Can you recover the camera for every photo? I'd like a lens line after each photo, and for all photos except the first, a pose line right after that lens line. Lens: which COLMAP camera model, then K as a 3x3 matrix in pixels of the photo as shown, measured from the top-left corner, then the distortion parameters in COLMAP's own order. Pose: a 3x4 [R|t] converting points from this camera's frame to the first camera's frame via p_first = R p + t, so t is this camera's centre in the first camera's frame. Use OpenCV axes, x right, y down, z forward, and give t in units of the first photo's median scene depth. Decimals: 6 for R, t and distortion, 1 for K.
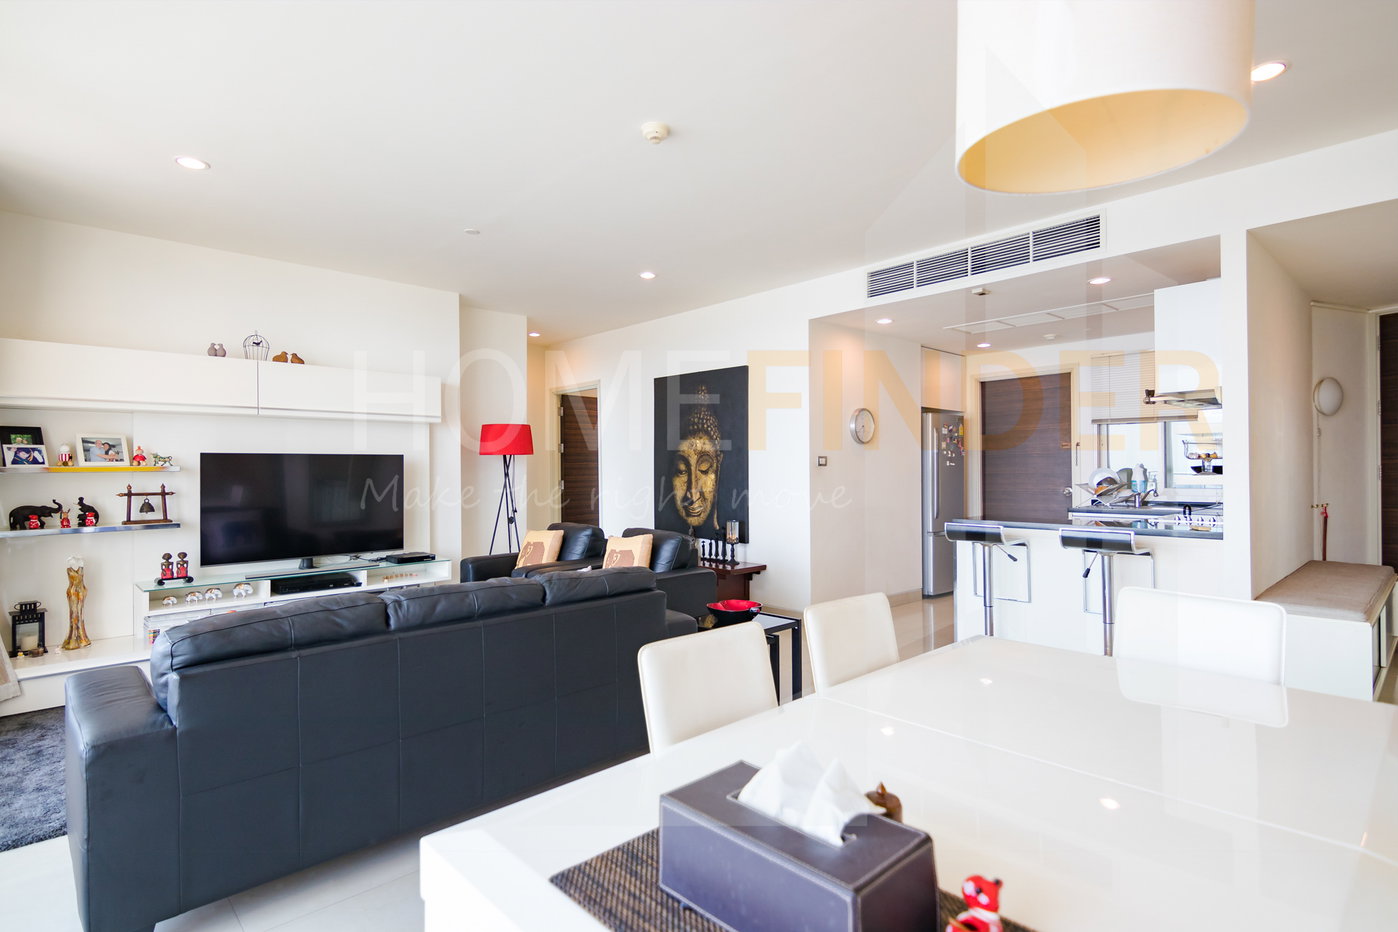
lens RADIAL K [[701.1, 0, 693.8], [0, 701.1, 467.6], [0, 0, 1]] dist [0.027850, -0.017018]
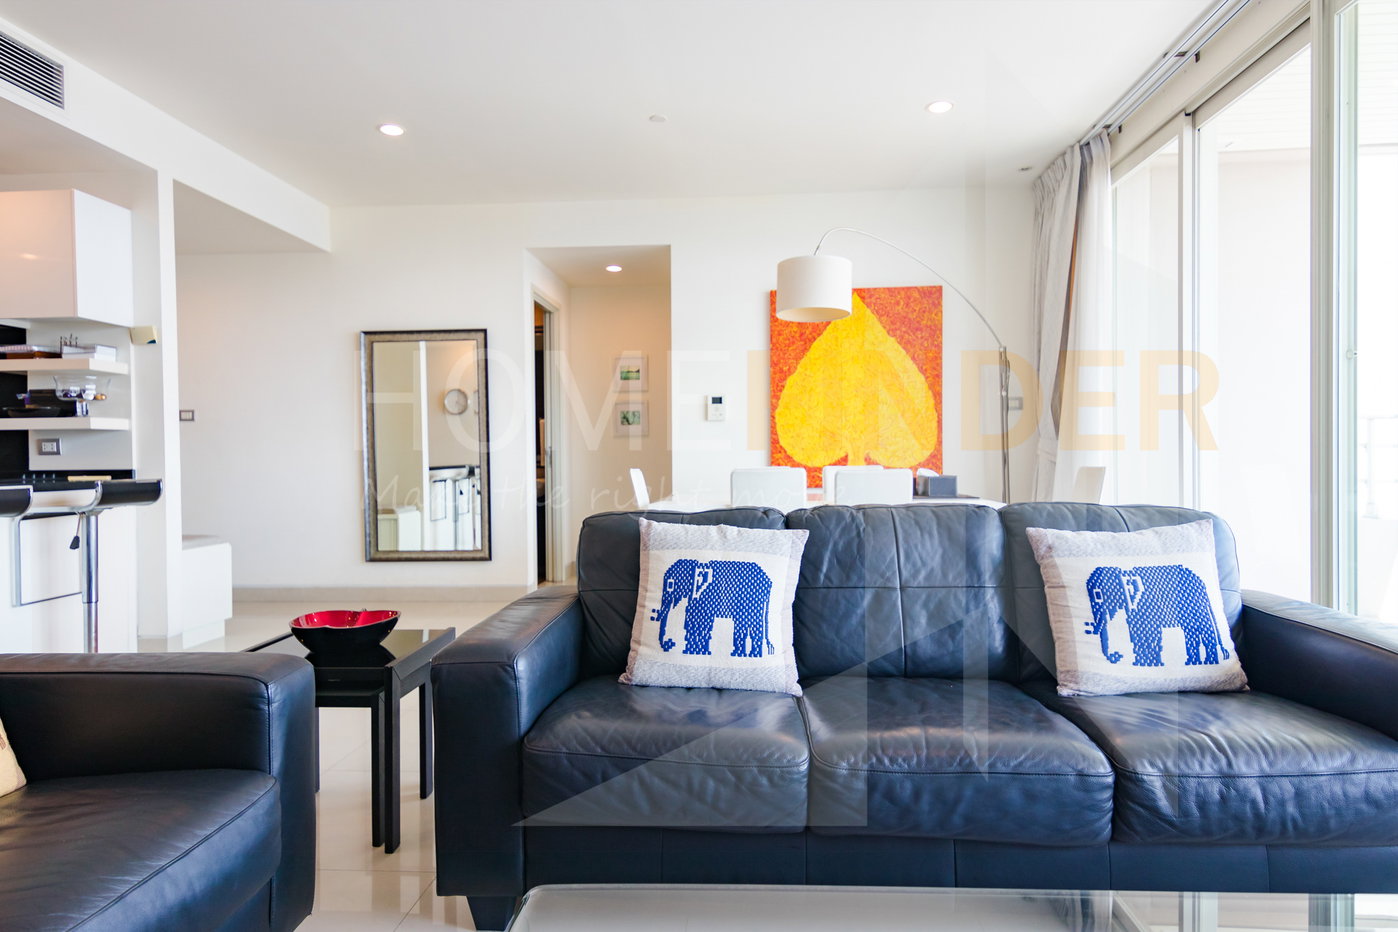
lens RADIAL K [[822.4, 0, 693.7], [0, 822.4, 467.1], [0, 0, 1]] dist [0.053554, -0.031239]
pose [[-0.674223, 0.006251, 0.738501, -0.424590], [0.011920, 0.999926, 0.002418, 0.059310], [-0.738431, 0.010433, -0.674248, 0.878973]]
